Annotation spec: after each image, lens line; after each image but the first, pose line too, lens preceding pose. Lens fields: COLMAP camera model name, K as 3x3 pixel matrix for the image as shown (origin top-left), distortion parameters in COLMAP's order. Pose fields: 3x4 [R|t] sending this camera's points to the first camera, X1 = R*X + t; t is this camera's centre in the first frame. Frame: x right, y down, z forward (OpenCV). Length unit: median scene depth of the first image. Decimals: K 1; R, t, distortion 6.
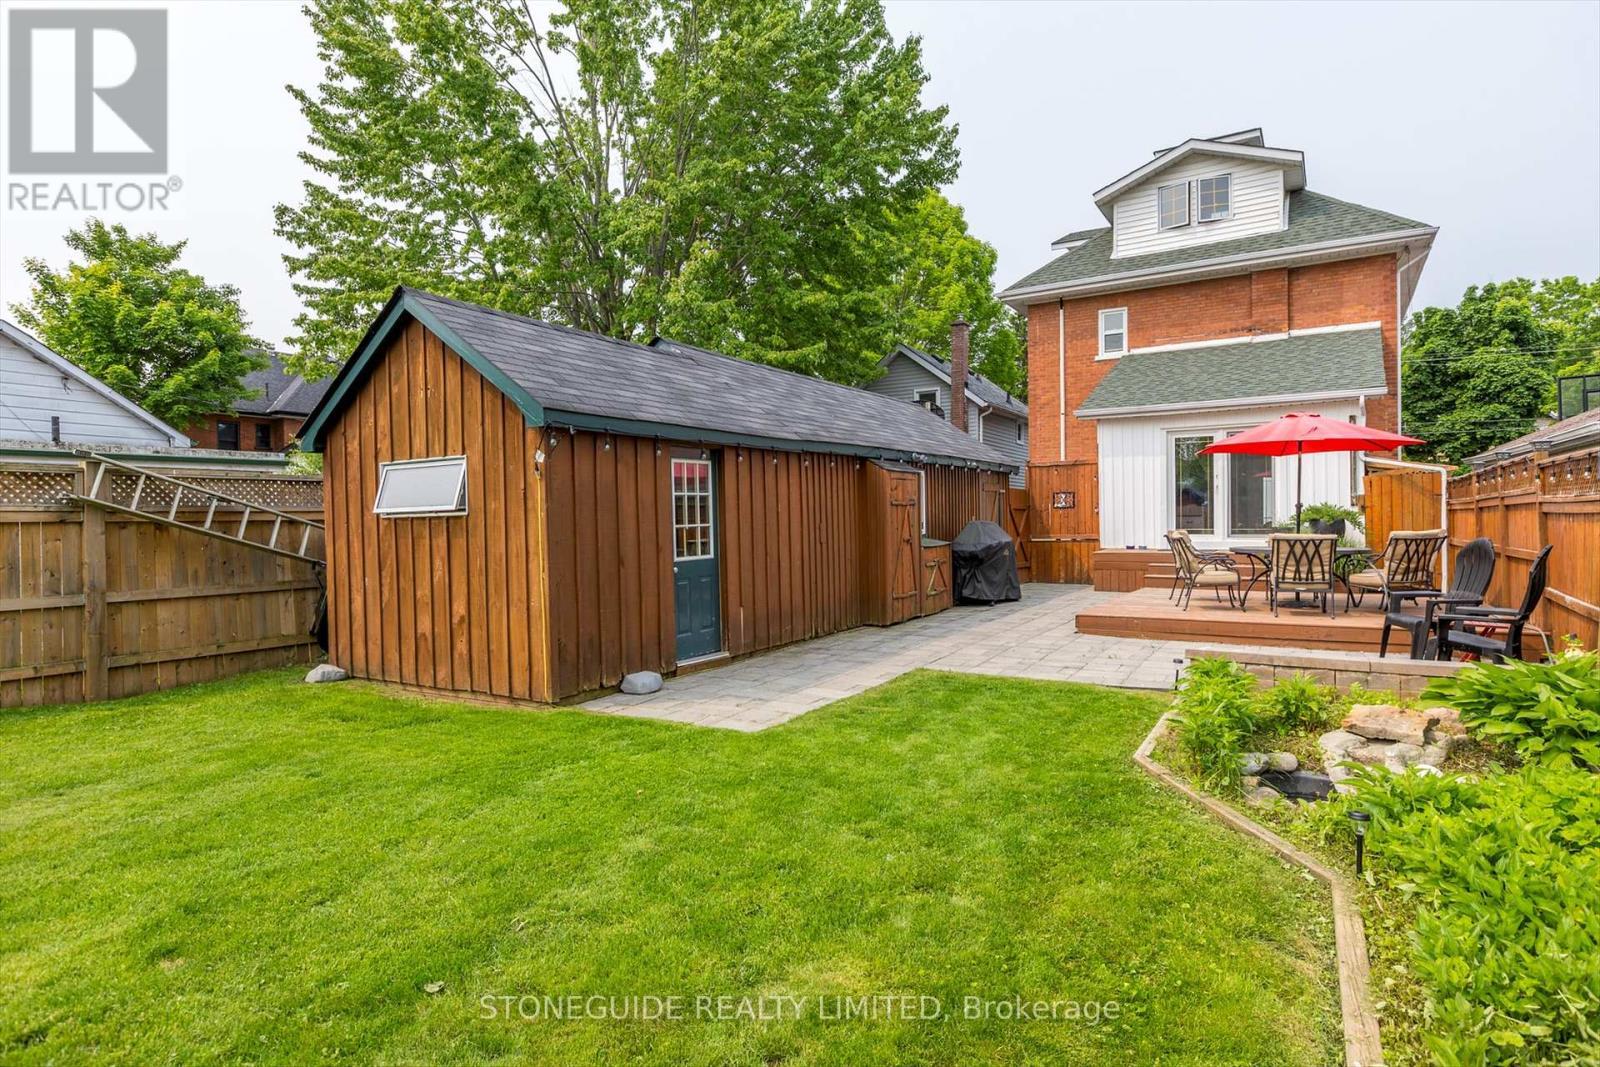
lens RADIAL K [[899.1, 0, 795.6], [0, 899.1, 517.1], [0, 0, 1]] dist [-0.000511, -0.000028]
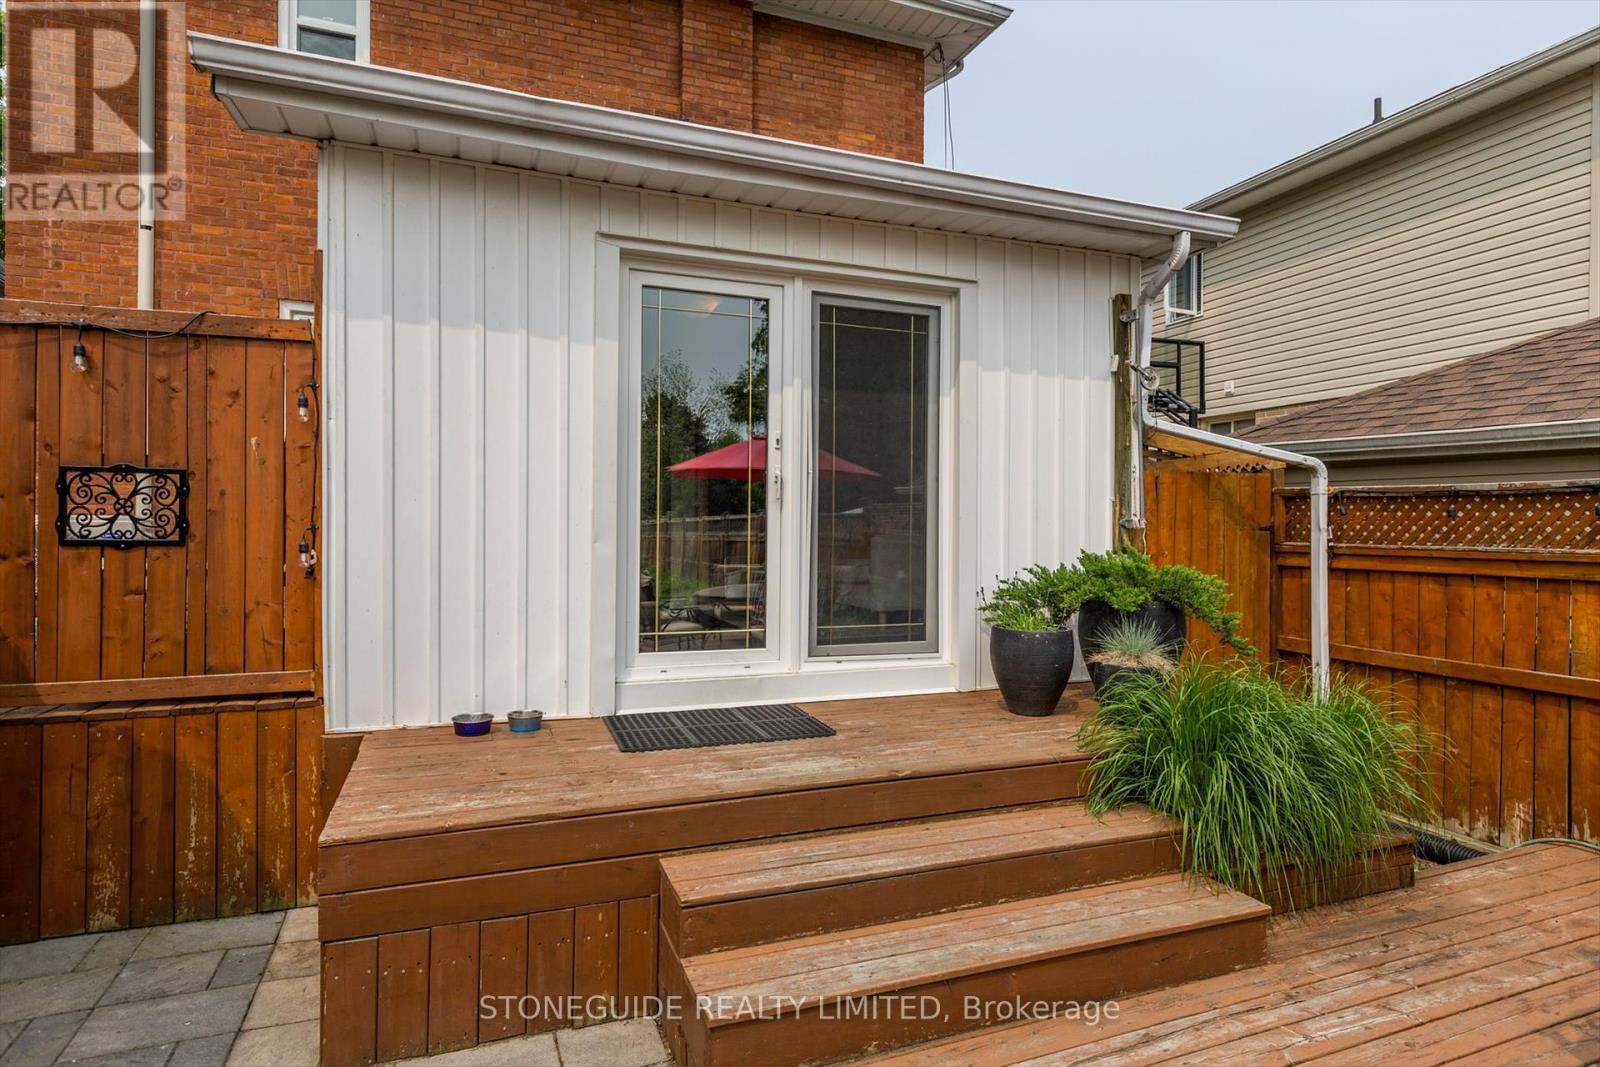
lens RADIAL K [[899.1, 0, 795.6], [0, 899.1, 517.1], [0, 0, 1]] dist [-0.000511, -0.000028]
pose [[0.606815, 0.033013, 0.794157, 0.232727], [-0.012045, 0.999404, -0.032342, -0.011839], [-0.794752, 0.010060, 0.606851, 0.771795]]
